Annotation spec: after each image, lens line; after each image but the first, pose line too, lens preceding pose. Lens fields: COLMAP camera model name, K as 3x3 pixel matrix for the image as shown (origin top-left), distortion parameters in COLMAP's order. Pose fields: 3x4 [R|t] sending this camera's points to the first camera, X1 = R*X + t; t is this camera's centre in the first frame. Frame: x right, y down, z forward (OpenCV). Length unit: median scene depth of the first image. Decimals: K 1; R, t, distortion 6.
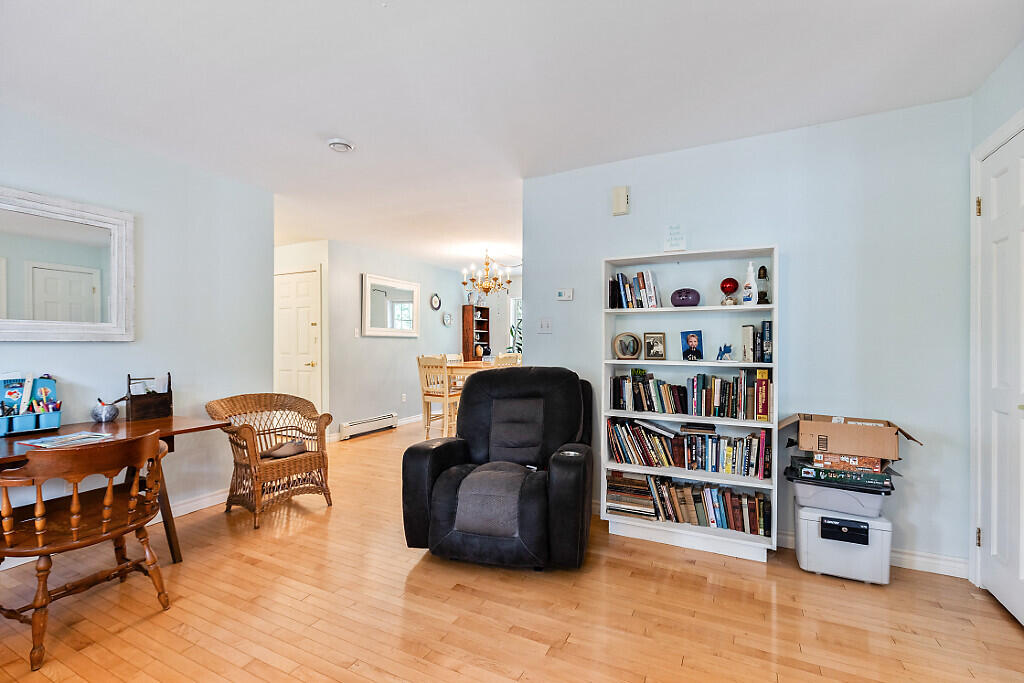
lens RADIAL K [[457.6, 0, 512.0], [0, 457.6, 341.5], [0, 0, 1]] dist [0.002959, -0.000668]
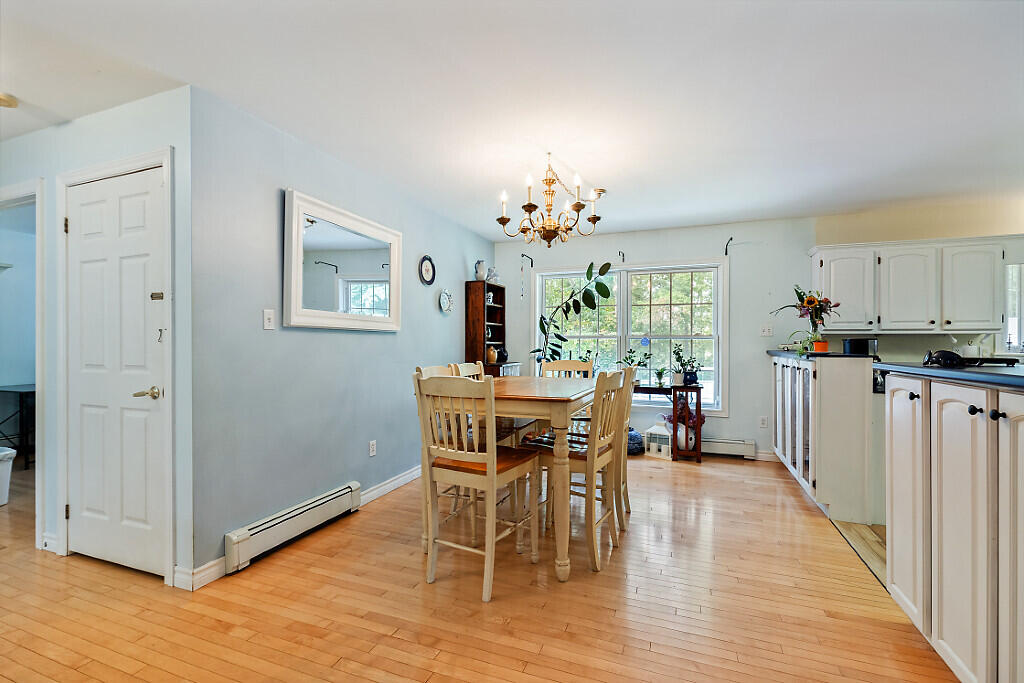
lens RADIAL K [[457.6, 0, 512.0], [0, 457.6, 341.5], [0, 0, 1]] dist [0.002959, -0.000668]
pose [[0.994913, 0.002620, 0.100707, -0.118749], [-0.002618, 0.999997, -0.000147, 0.001563], [-0.100707, -0.000117, 0.994916, 0.422344]]
